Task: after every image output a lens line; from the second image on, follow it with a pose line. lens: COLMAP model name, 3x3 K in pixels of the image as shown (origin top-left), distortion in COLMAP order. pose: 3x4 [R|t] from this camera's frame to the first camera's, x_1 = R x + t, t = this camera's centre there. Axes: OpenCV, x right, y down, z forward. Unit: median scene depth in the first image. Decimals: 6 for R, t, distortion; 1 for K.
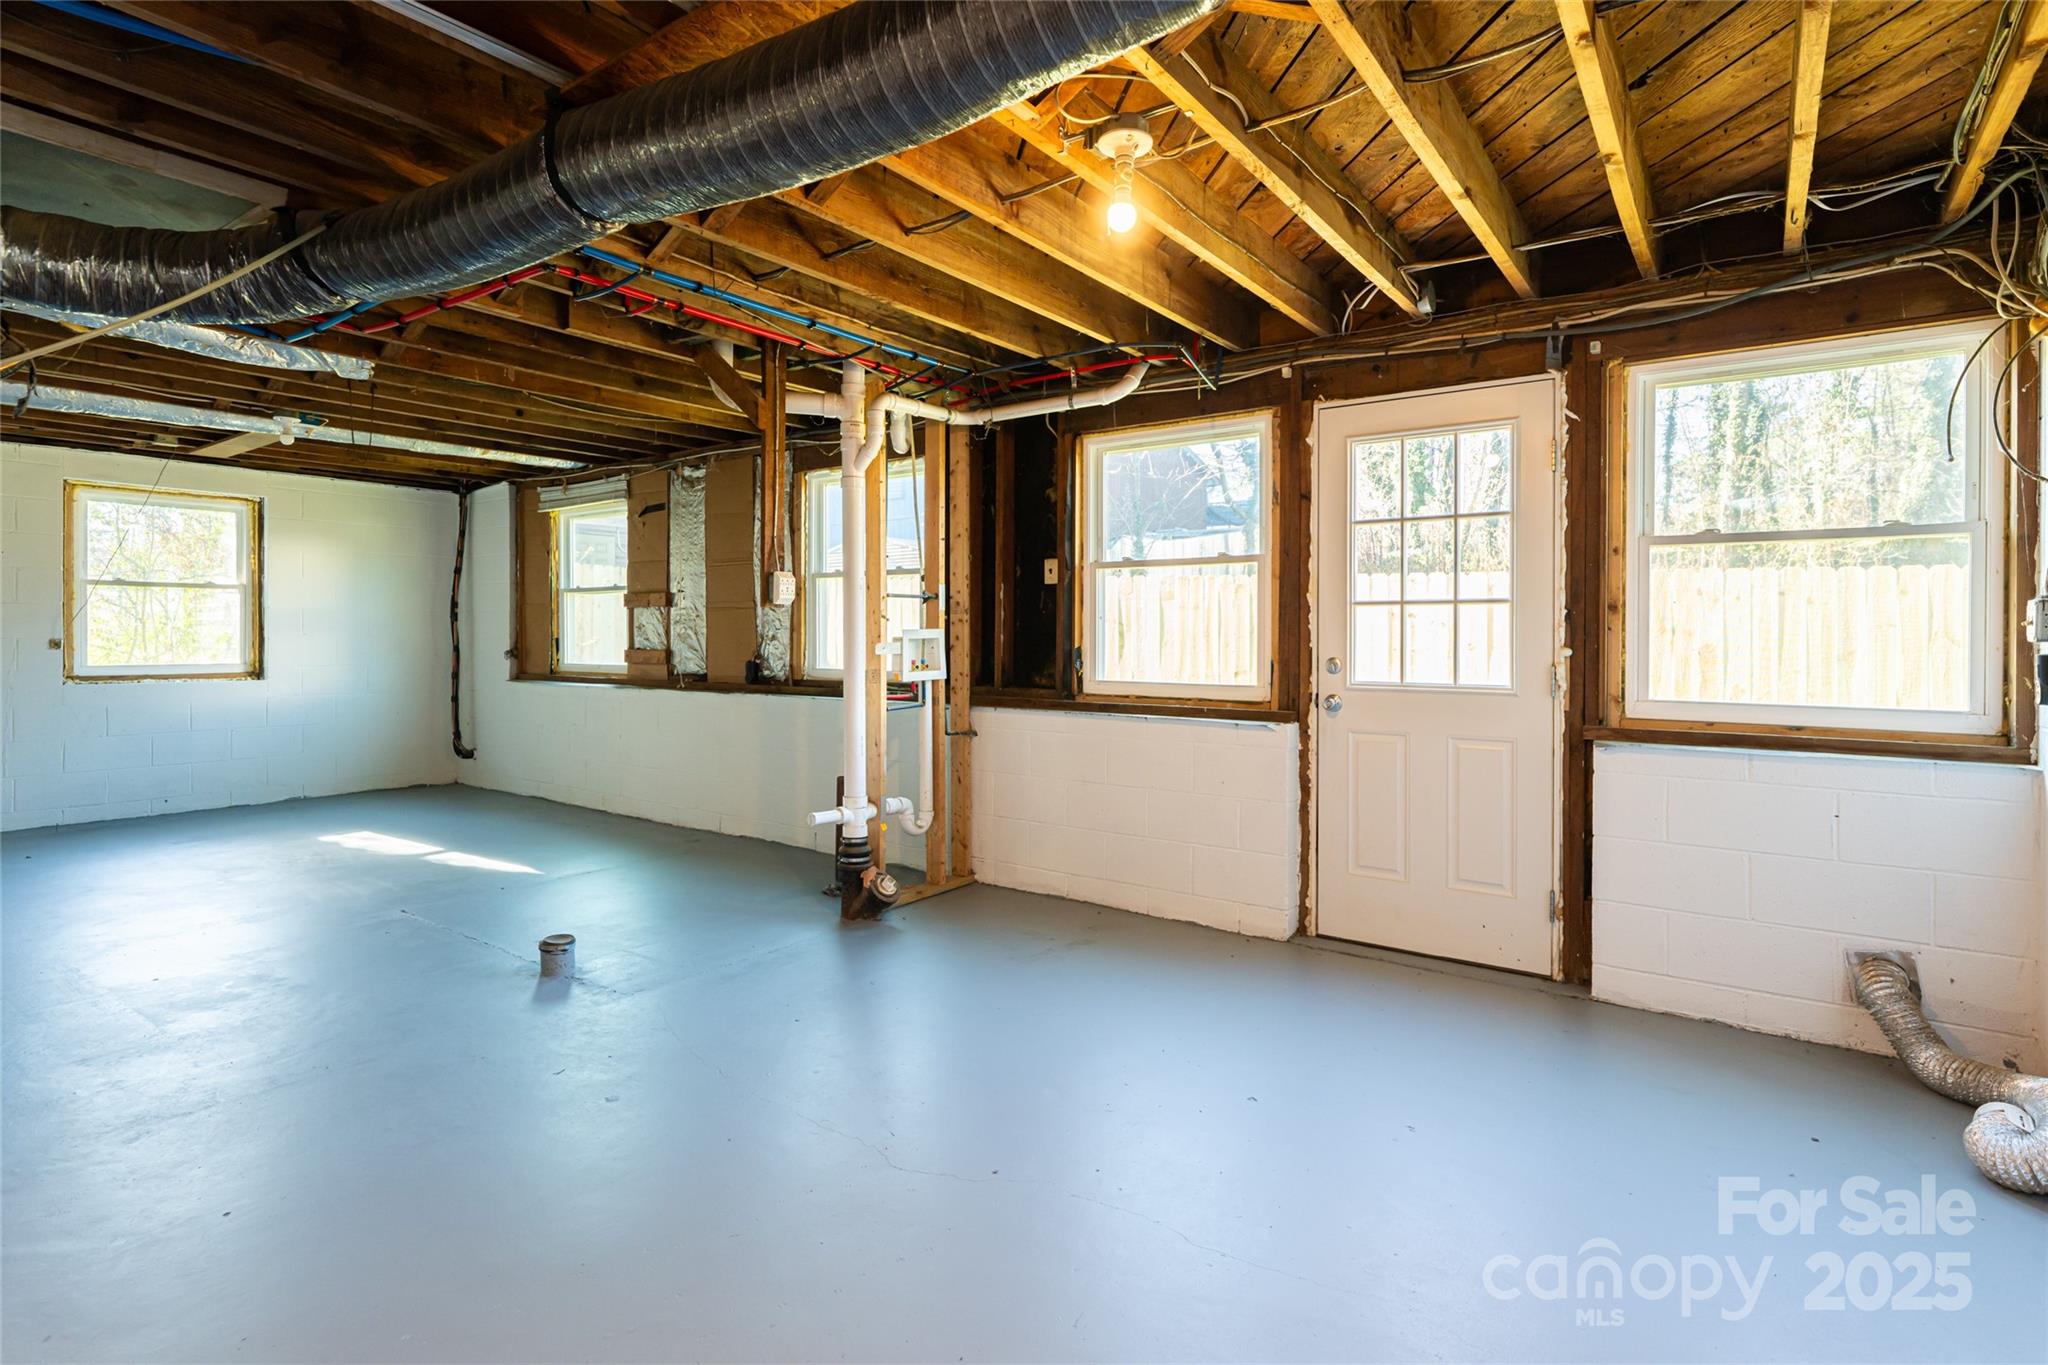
lens RADIAL K [[1094.9, 0, 978.0], [0, 1094.9, 641.6], [0, 0, 1]] dist [-0.006676, -0.000260]
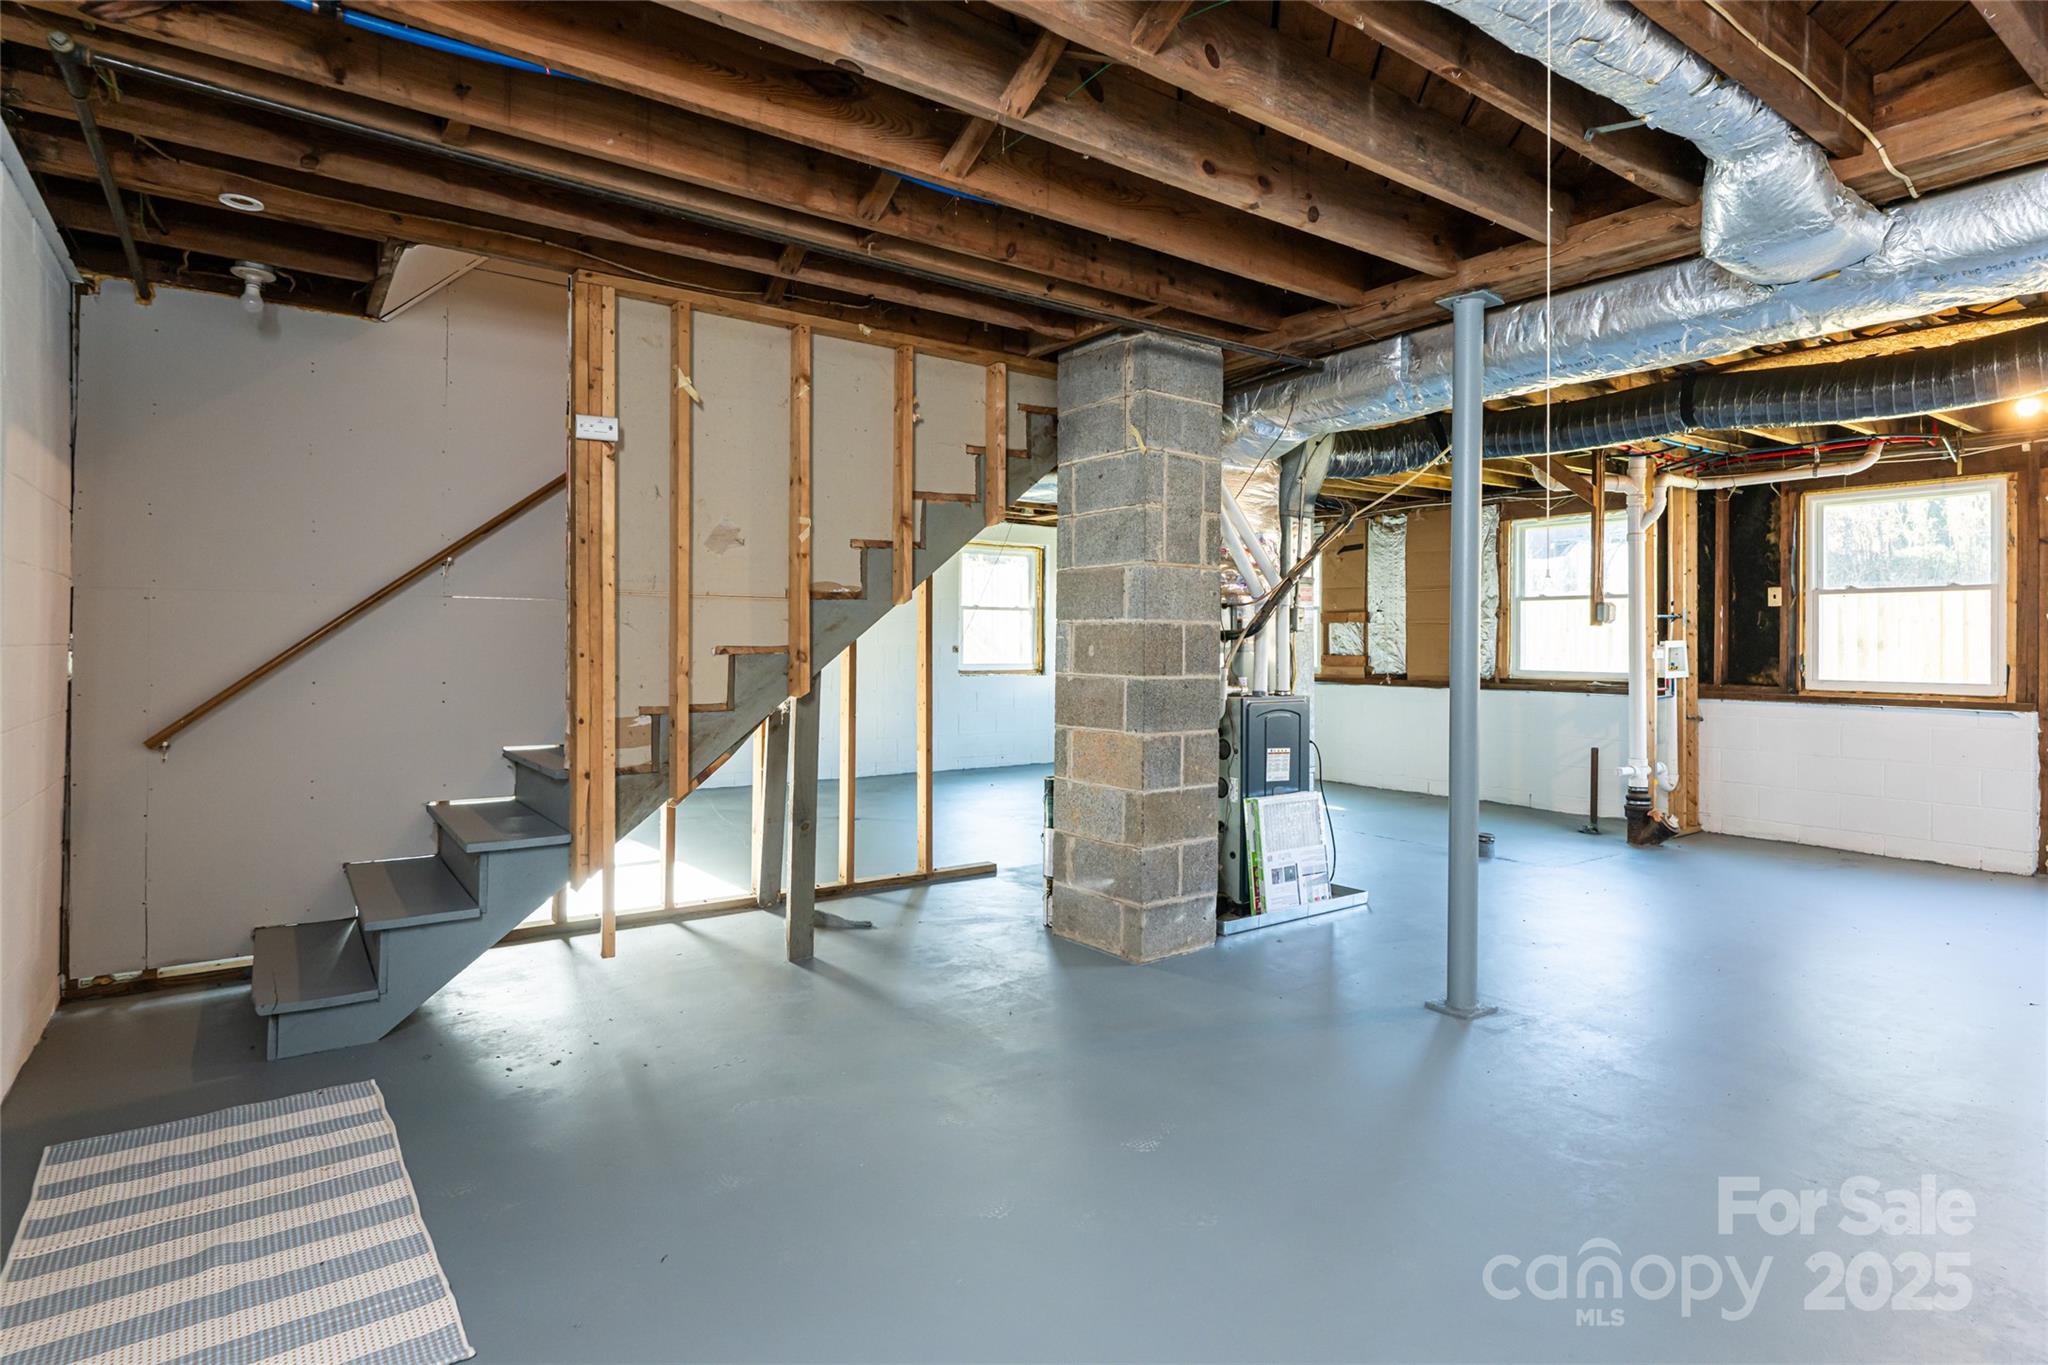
lens RADIAL K [[1094.9, 0, 990.7], [0, 1094.9, 650.7], [0, 0, 1]] dist [-0.006676, -0.000260]
pose [[0.947590, 0.003954, -0.319464, -0.393784], [-0.003702, 0.999992, 0.001397, 0.002466], [0.319467, -0.000141, 0.947597, -0.526373]]
